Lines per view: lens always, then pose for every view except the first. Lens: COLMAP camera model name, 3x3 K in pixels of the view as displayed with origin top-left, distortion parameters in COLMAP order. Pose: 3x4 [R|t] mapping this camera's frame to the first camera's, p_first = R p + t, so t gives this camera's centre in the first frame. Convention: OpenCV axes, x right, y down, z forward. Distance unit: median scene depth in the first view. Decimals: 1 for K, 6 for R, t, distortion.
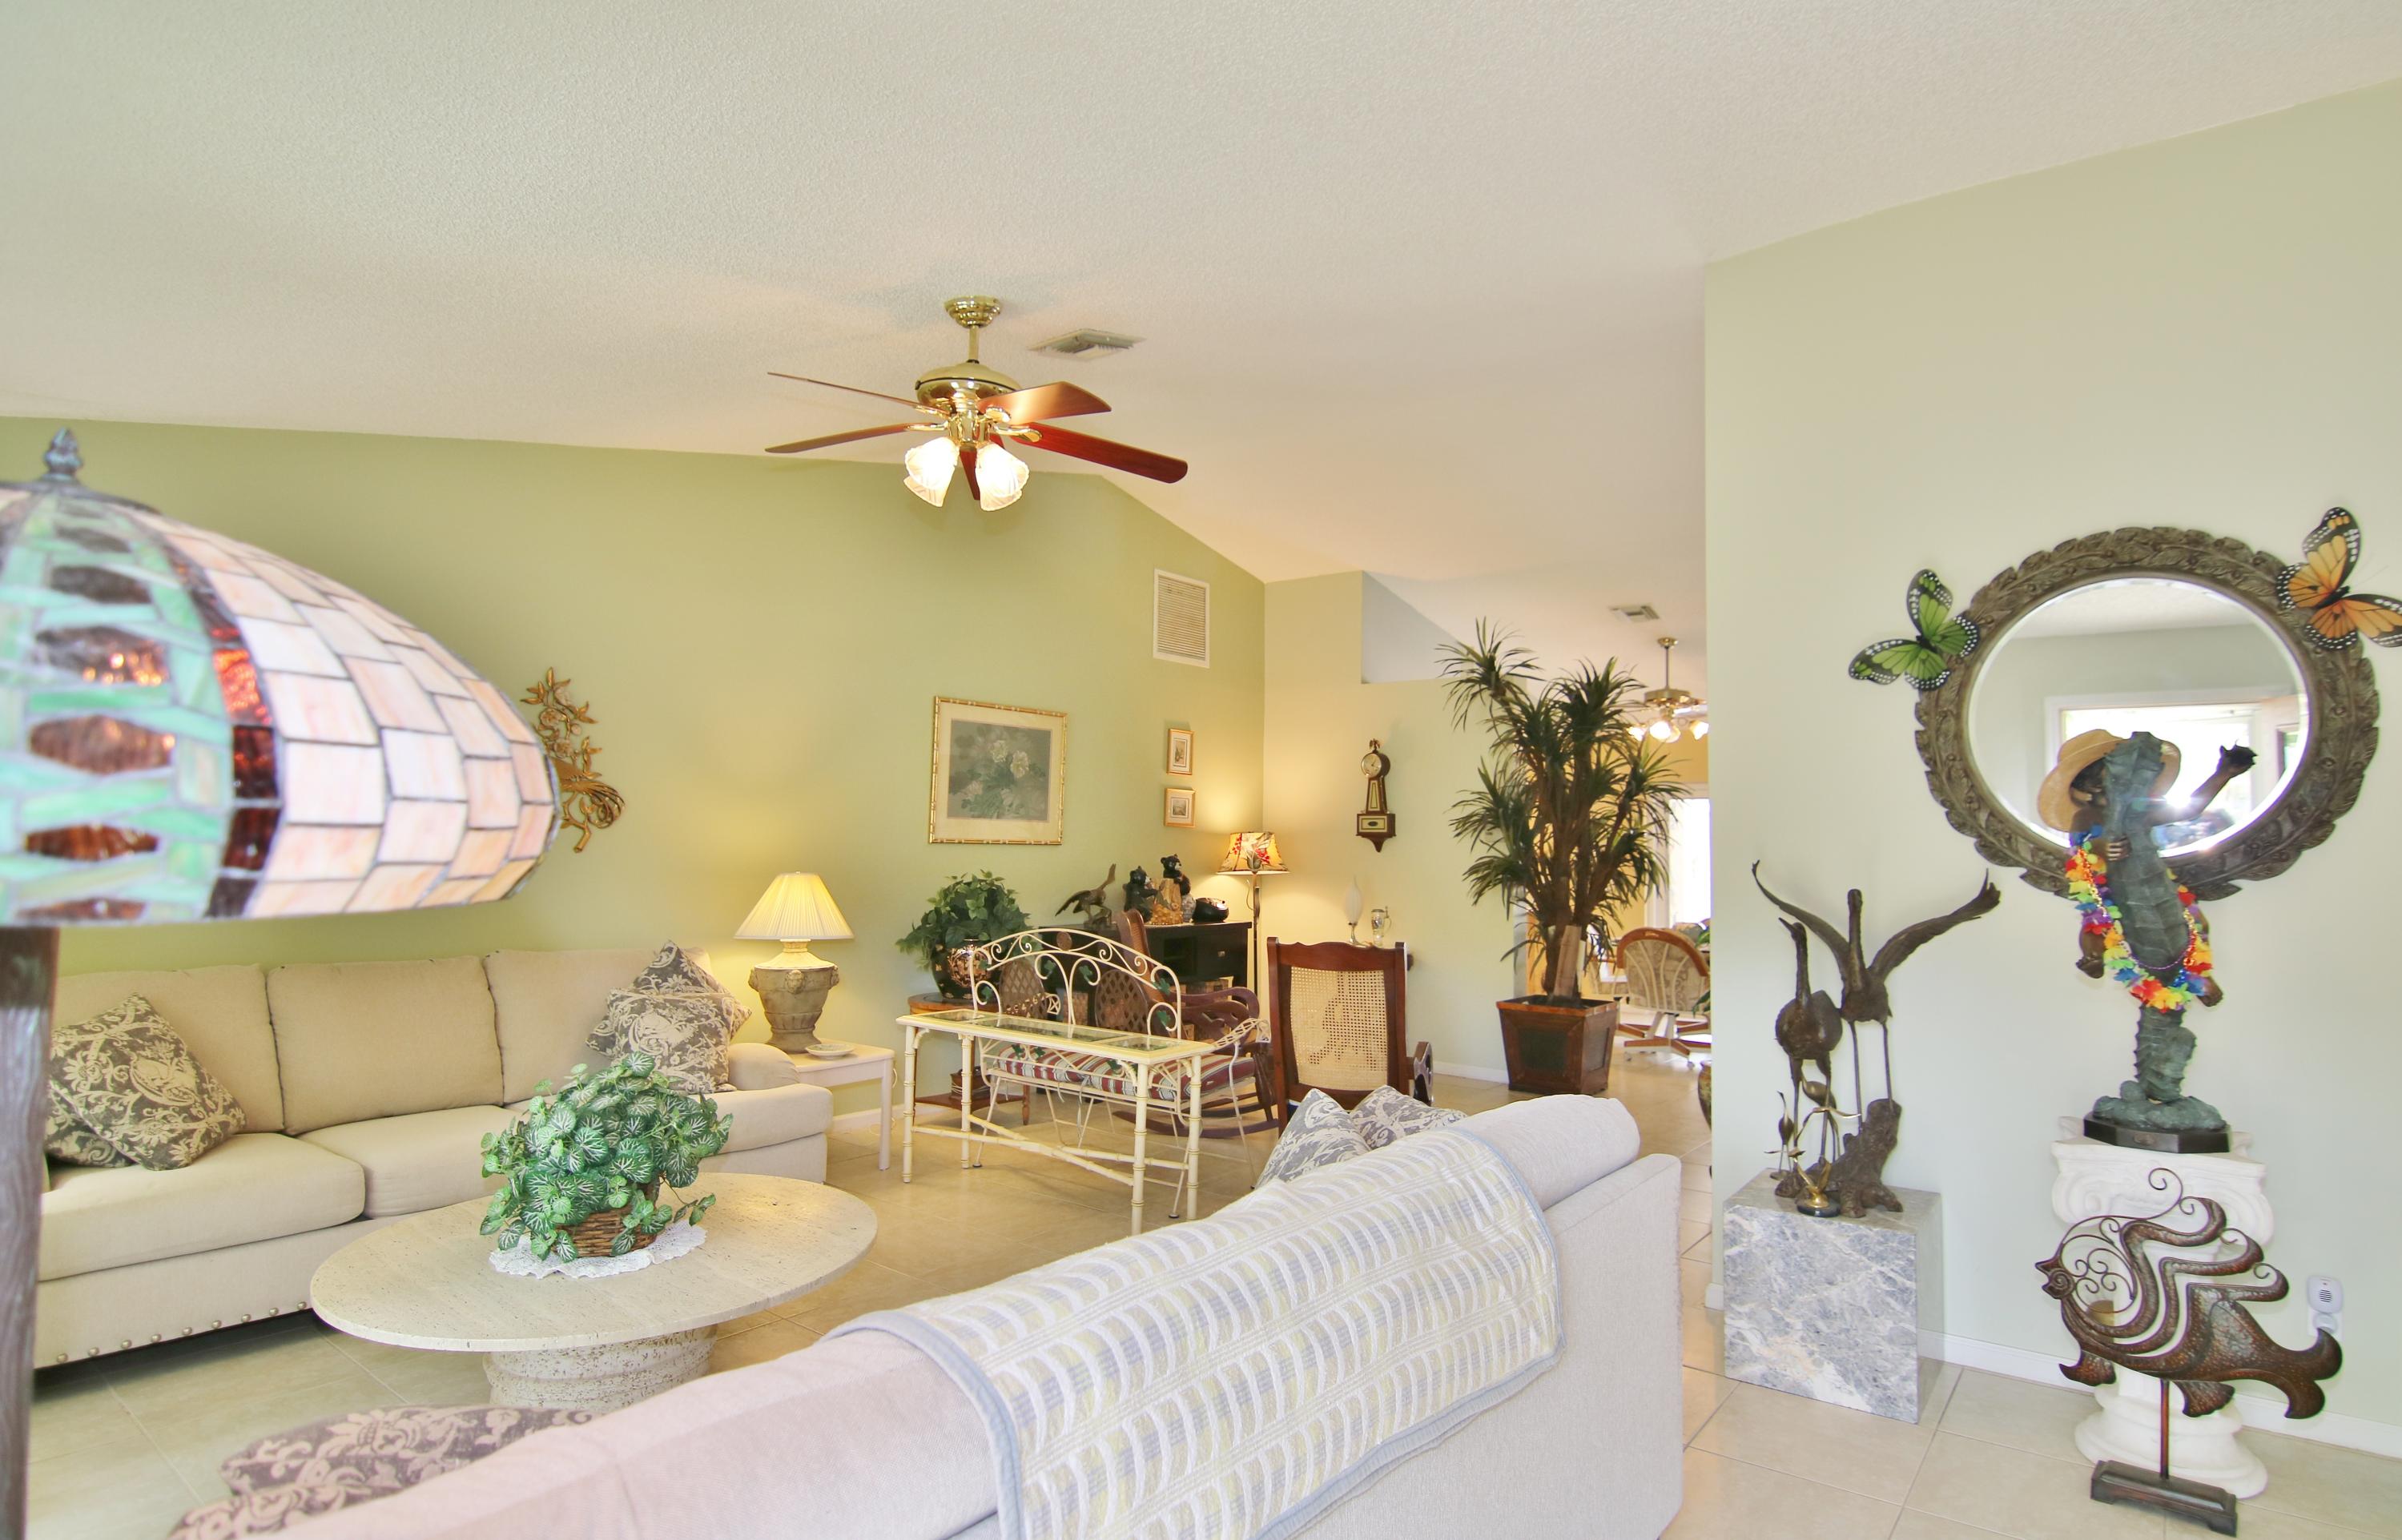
lens RADIAL K [[1359.5, 0, 1190.7], [0, 1359.5, 767.7], [0, 0, 1]] dist [-0.001651, -0.000090]
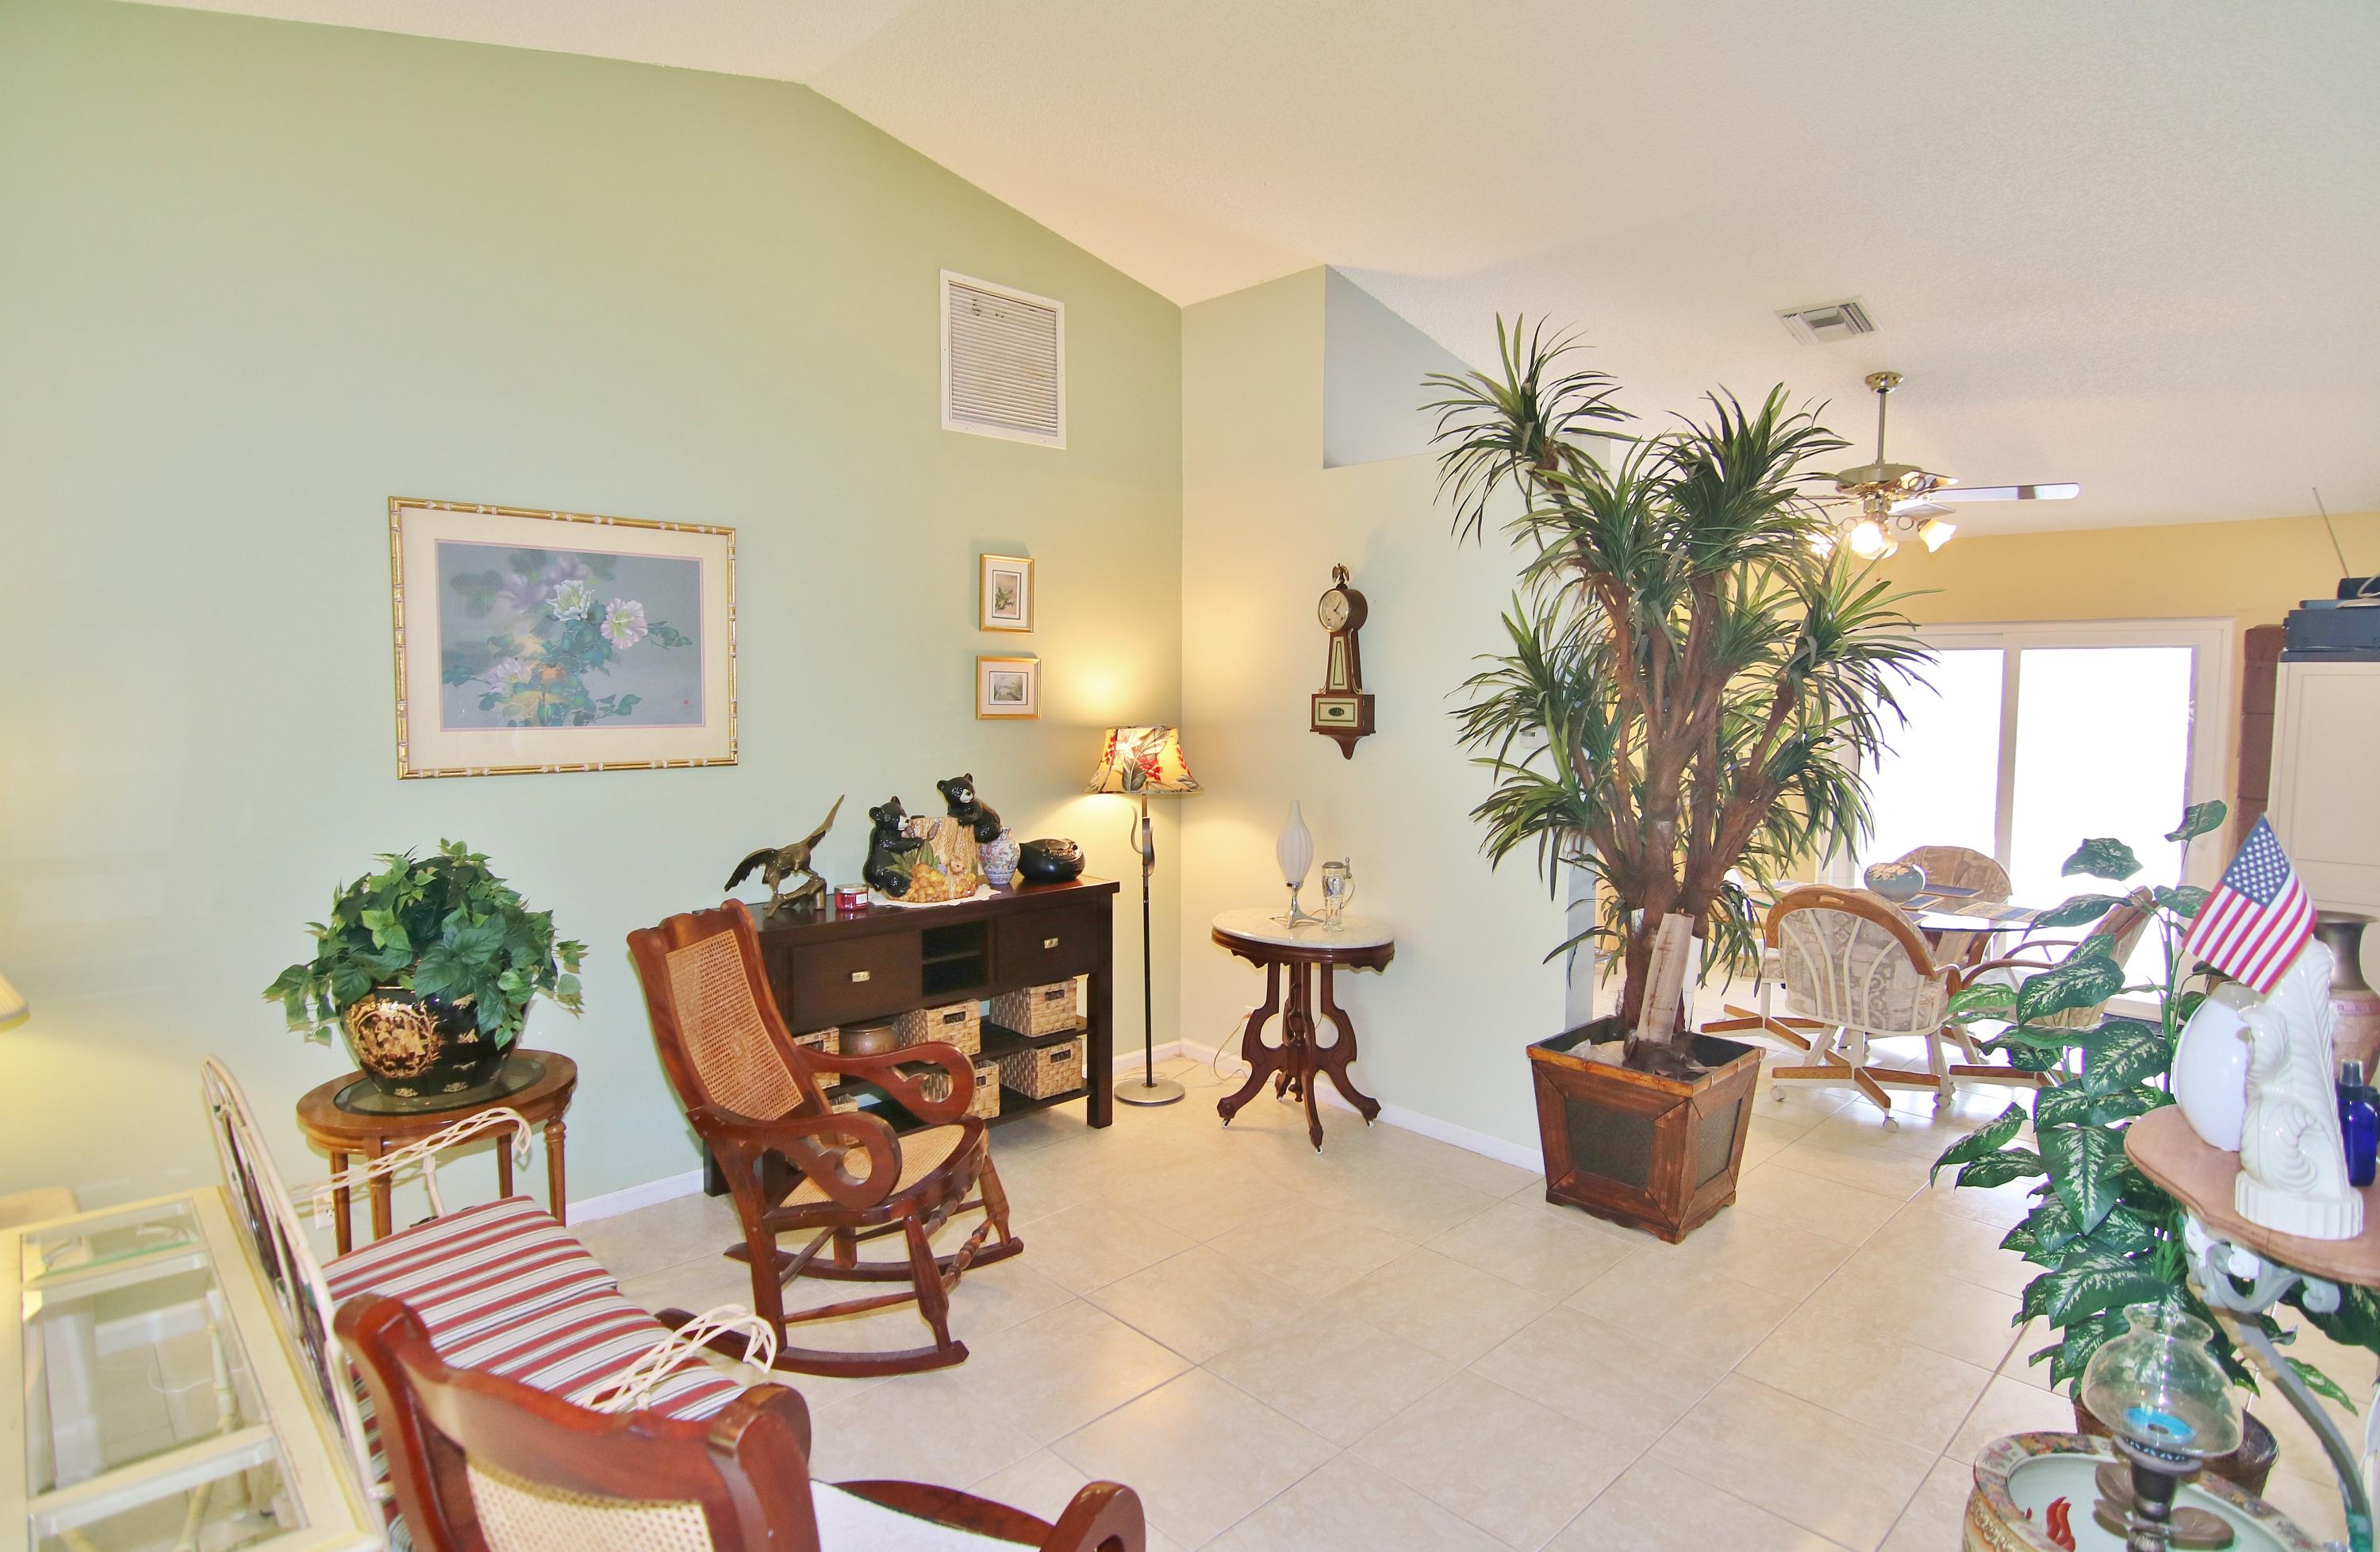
lens RADIAL K [[1255.3, 0, 1201.6], [0, 1255.3, 780.7], [0, 0, 1]] dist [-0.006923, -0.003414]
pose [[0.991406, -0.000331, -0.130817, 0.158604], [0.018310, 0.990504, 0.136259, -0.004124], [0.129530, -0.137483, 0.981998, 0.496304]]
